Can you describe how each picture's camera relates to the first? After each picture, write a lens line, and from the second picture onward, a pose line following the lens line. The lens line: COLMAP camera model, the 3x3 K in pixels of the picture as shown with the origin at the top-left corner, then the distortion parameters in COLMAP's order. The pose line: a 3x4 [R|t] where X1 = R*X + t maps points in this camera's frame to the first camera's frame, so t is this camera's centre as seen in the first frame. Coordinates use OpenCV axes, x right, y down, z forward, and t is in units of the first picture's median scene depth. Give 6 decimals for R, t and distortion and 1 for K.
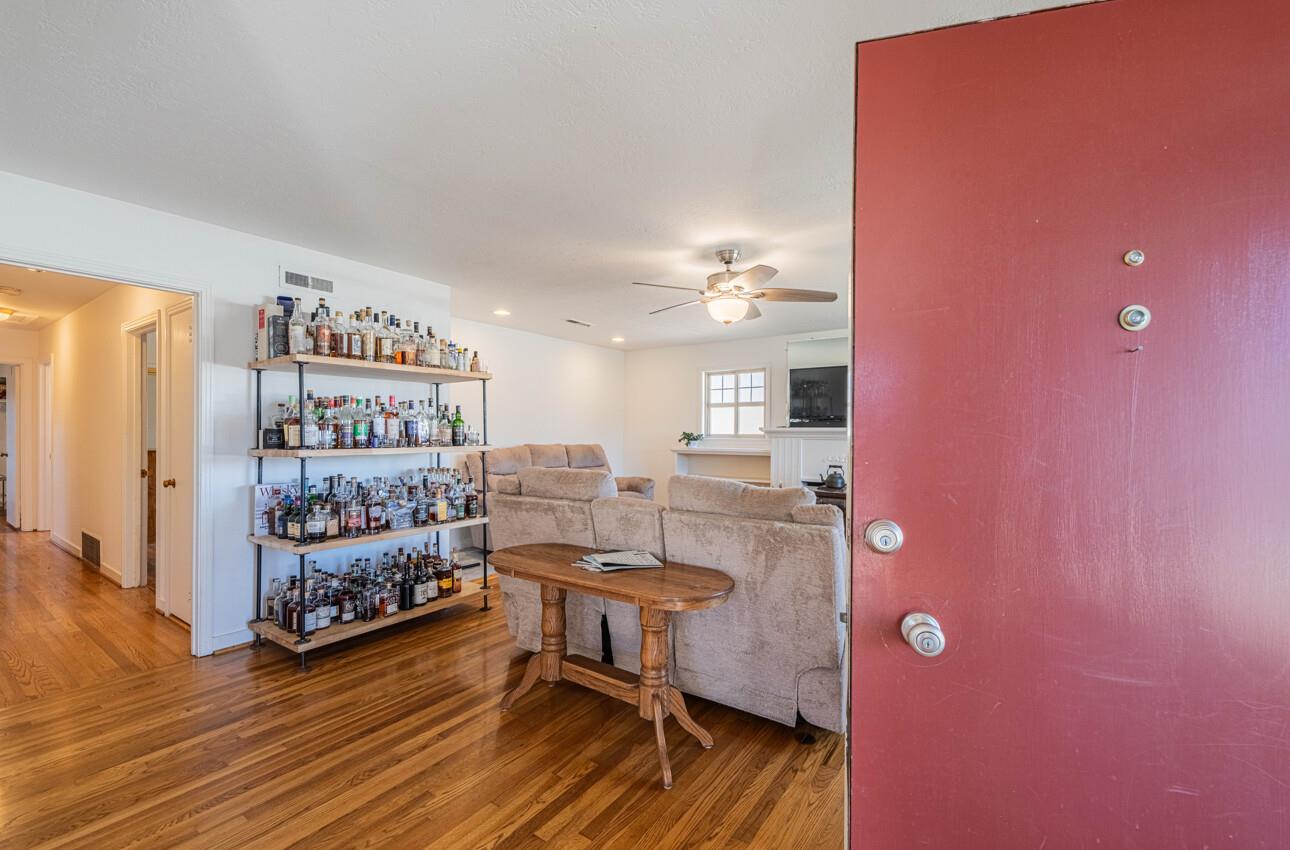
lens RADIAL K [[558.4, 0, 640.5], [0, 558.4, 428.4], [0, 0, 1]] dist [-0.000797, -0.000247]
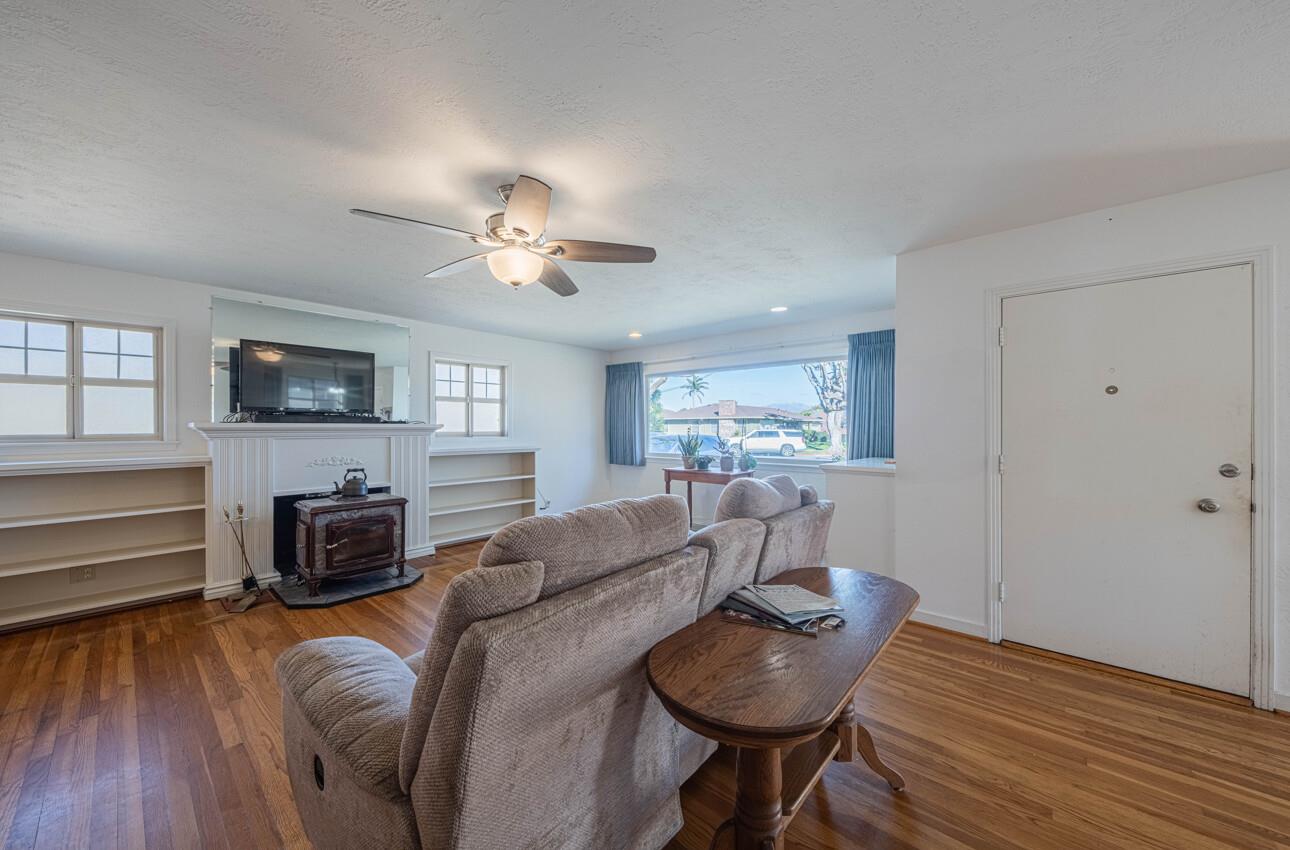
lens RADIAL K [[487.3, 0, 649.2], [0, 487.3, 422.2], [0, 0, 1]] dist [-0.001000, -0.000111]
pose [[0.062871, 0.005554, 0.998006, -0.279711], [-0.000328, 0.999985, -0.005544, 0.000646], [-0.998022, 0.000021, 0.062872, 0.415421]]
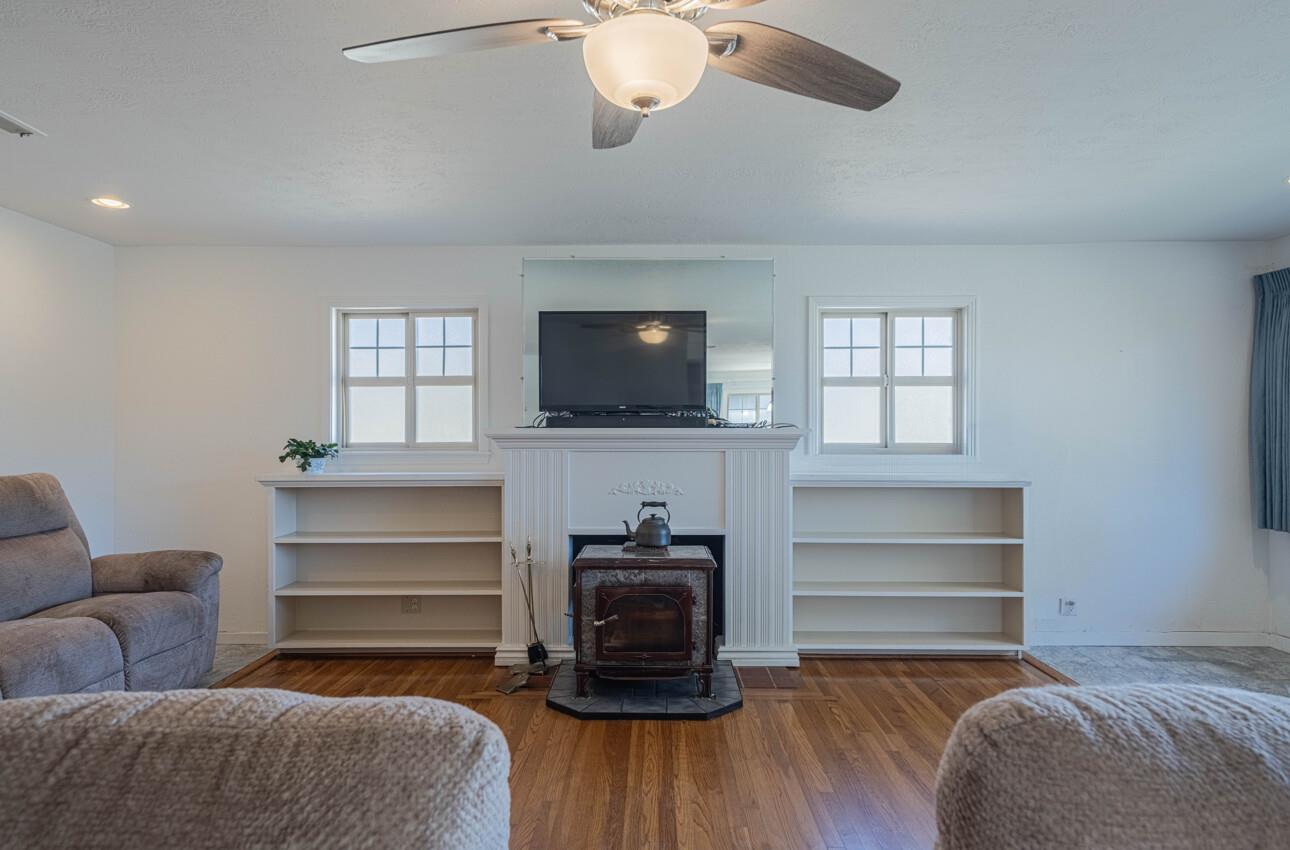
lens RADIAL K [[801.1, 0, 663.7], [0, 801.1, 433.6], [0, 0, 1]] dist [0.005988, 0.001074]
pose [[0.809440, -0.004040, 0.587188, -0.058784], [0.003386, 0.999992, 0.002212, 0.001752], [-0.587192, 0.000198, 0.809447, 0.322769]]
